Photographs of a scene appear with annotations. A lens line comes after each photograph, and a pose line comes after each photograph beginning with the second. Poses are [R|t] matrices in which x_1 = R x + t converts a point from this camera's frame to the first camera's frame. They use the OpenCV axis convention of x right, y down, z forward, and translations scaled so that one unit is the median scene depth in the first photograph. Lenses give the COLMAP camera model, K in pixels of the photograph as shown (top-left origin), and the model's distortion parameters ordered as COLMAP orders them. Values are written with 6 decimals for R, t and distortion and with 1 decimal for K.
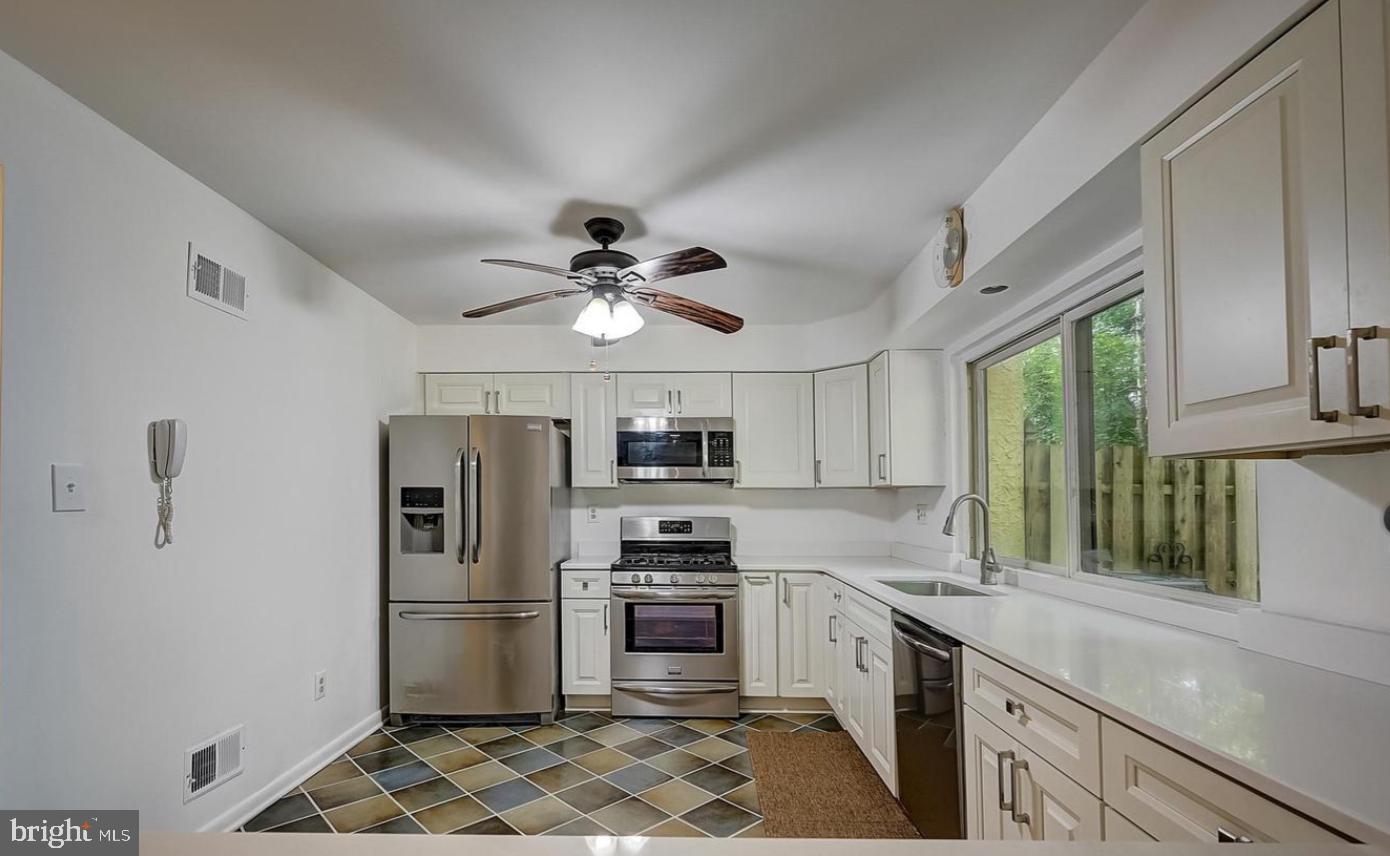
lens RADIAL K [[627.1, 0, 694.2], [0, 627.1, 488.1], [0, 0, 1]] dist [-0.000263, 0.000017]
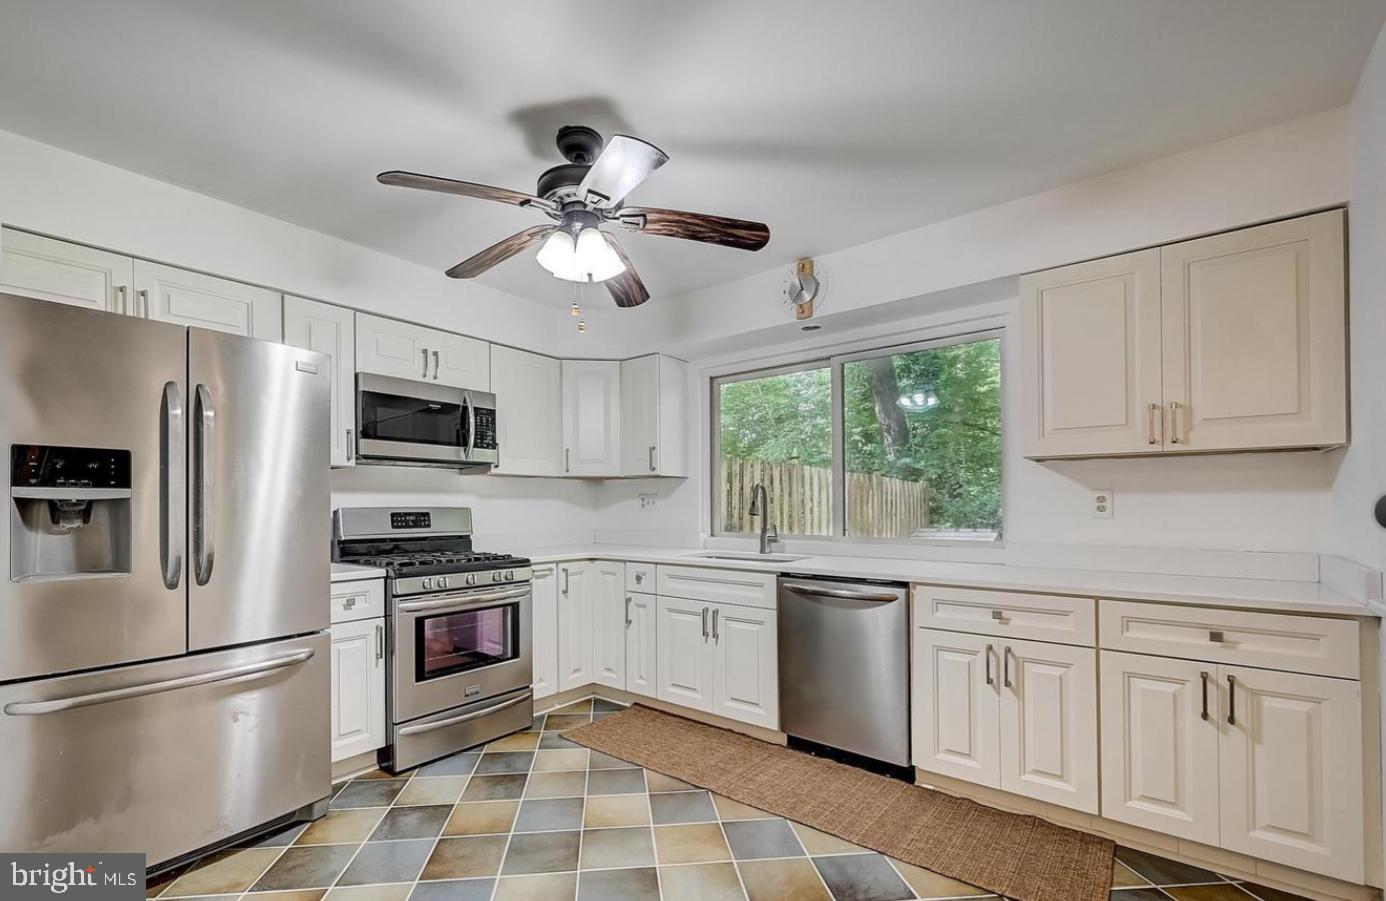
lens RADIAL K [[593.9, 0, 695.9], [0, 593.9, 493.2], [0, 0, 1]] dist [0.001766, 0.000281]
pose [[0.624549, 0.009678, 0.780926, -0.445150], [-0.015677, 0.999877, 0.000146, 0.025064], [-0.780828, -0.012334, 0.624624, 0.273811]]
